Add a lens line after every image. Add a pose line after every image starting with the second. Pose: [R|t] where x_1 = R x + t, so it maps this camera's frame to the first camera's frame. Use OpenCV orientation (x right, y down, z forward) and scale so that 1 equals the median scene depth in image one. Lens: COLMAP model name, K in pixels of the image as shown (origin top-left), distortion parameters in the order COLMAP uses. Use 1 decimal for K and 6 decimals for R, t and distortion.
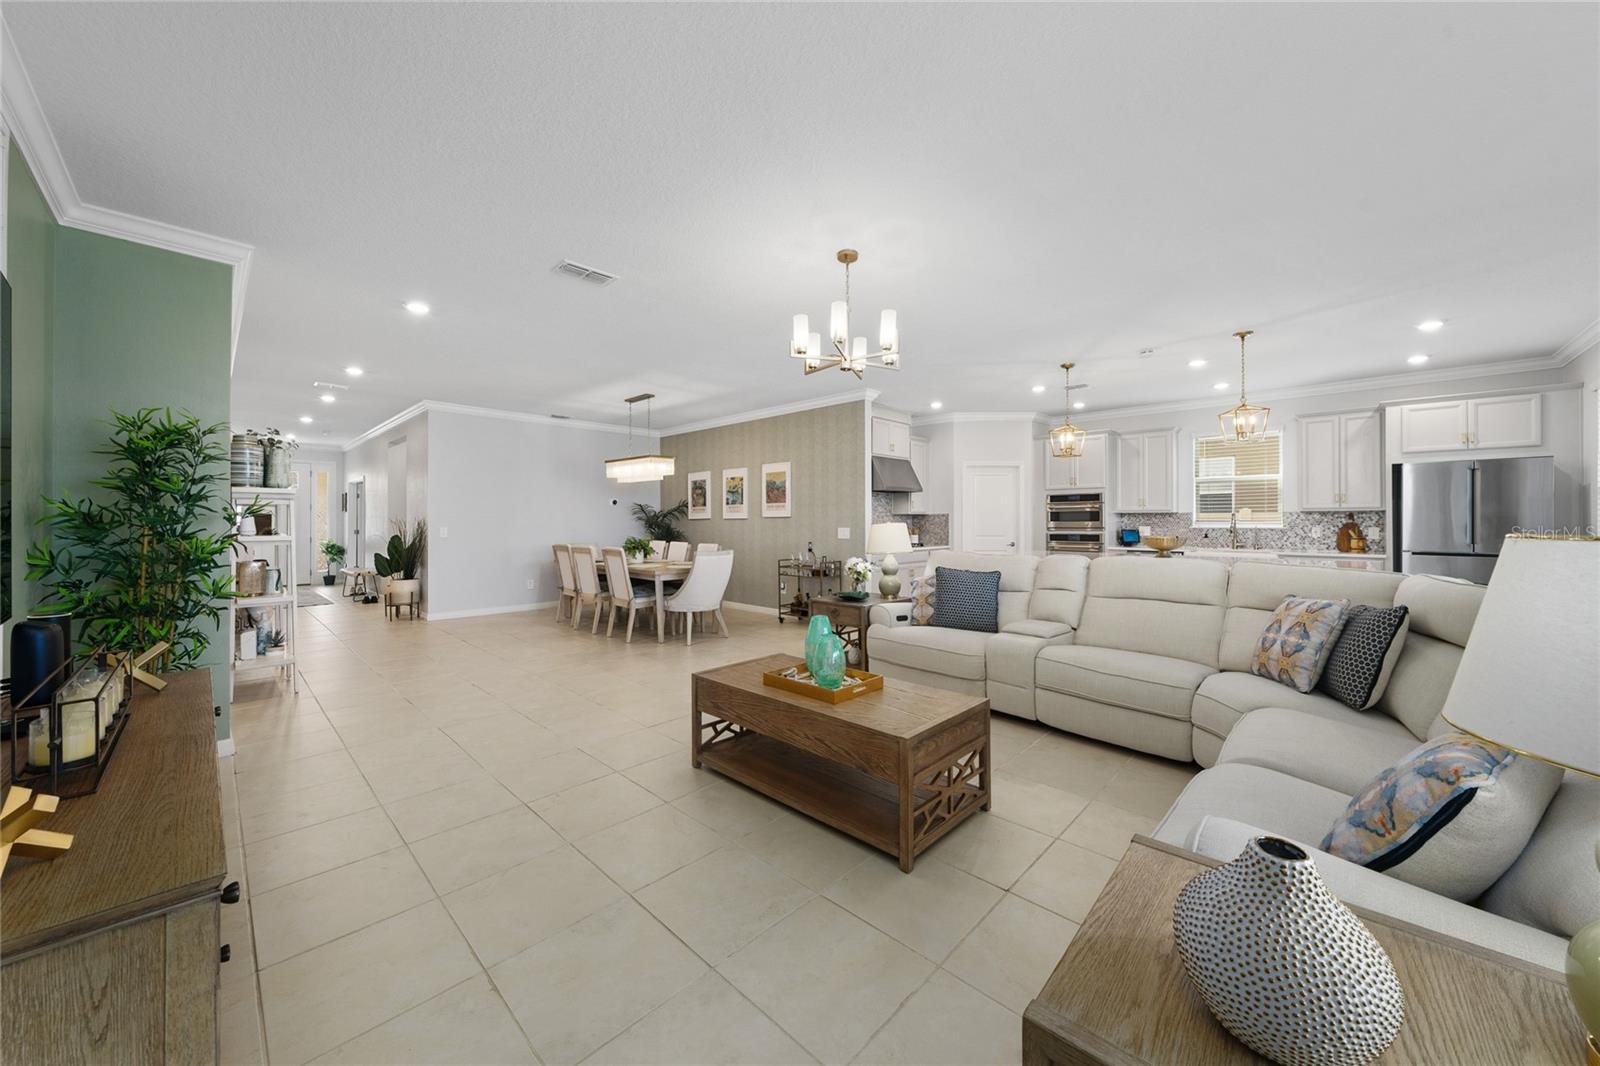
lens RADIAL K [[558.9, 0, 800.2], [0, 558.9, 520.8], [0, 0, 1]] dist [-0.006917, 0.000443]
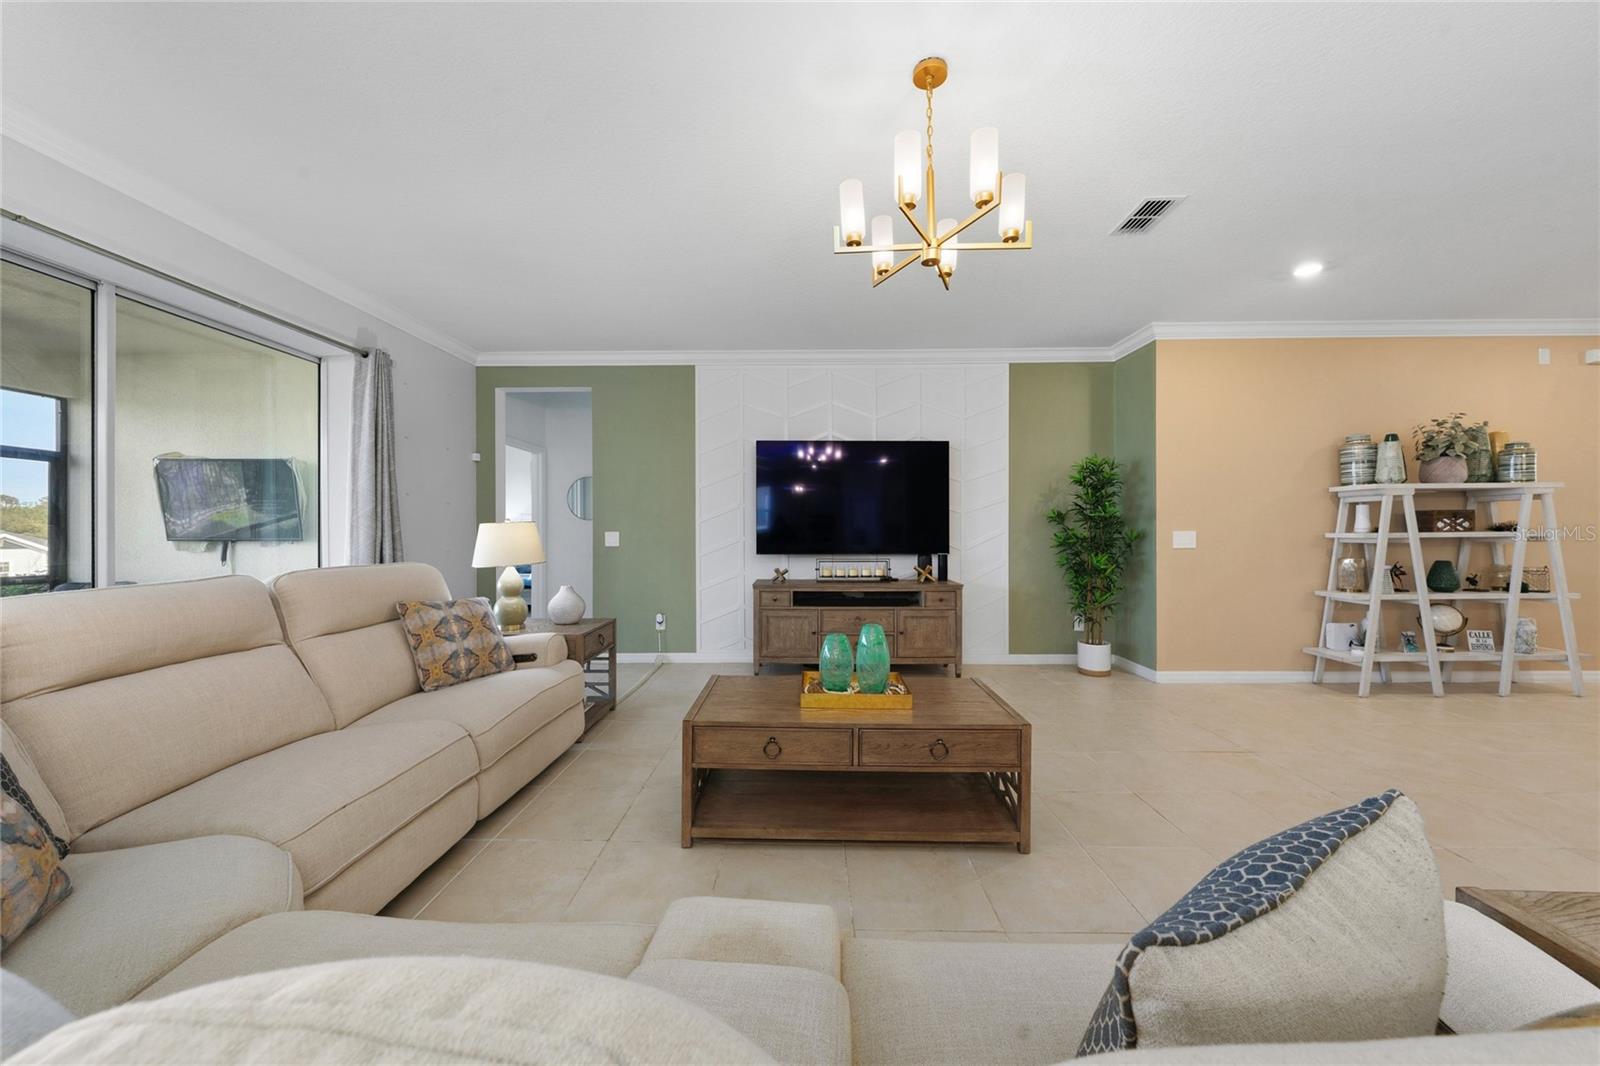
lens RADIAL K [[558.9, 0, 804.5], [0, 558.9, 530.3], [0, 0, 1]] dist [-0.006917, 0.000443]
pose [[-0.722621, 0.002808, -0.691238, 0.291527], [0.000764, 0.999994, 0.003263, 0.011550], [0.691244, 0.001830, -0.722619, 0.651422]]
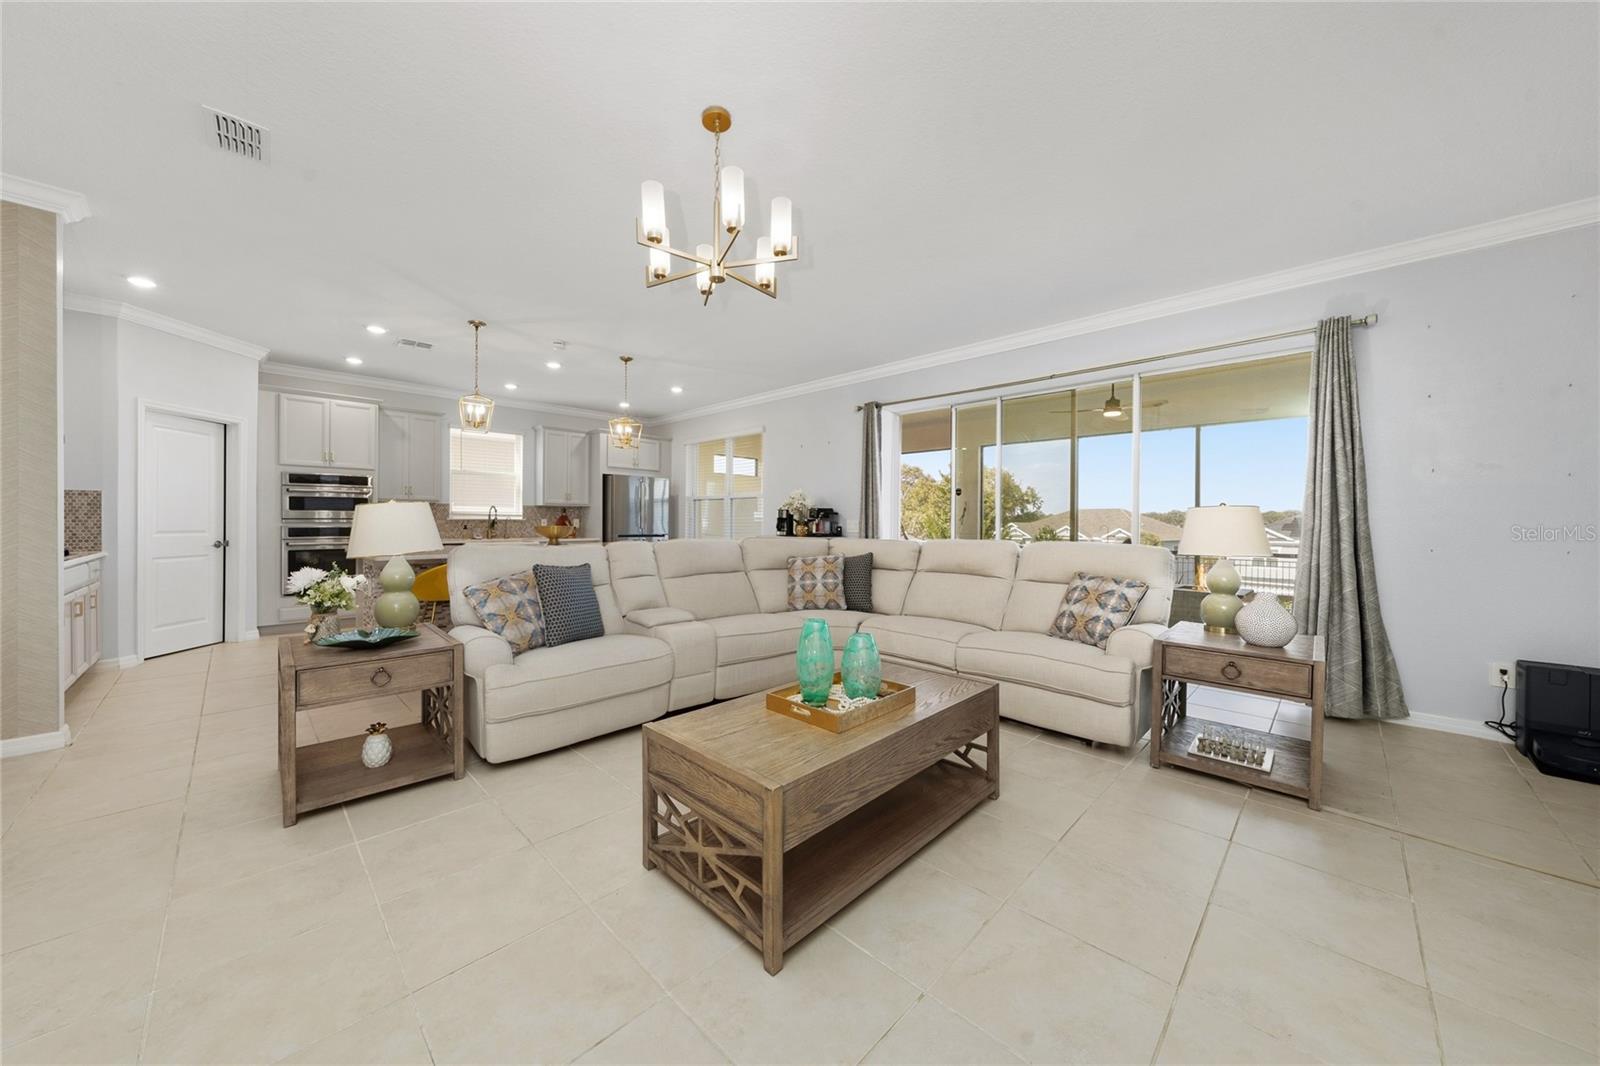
lens RADIAL K [[558.9, 0, 788.7], [0, 558.9, 525.4], [0, 0, 1]] dist [-0.006917, 0.000443]
pose [[0.000845, -0.008563, 0.999963, -0.322712], [-0.009104, 0.999922, 0.008570, 0.011271], [-0.999958, -0.009111, 0.000767, 0.452657]]
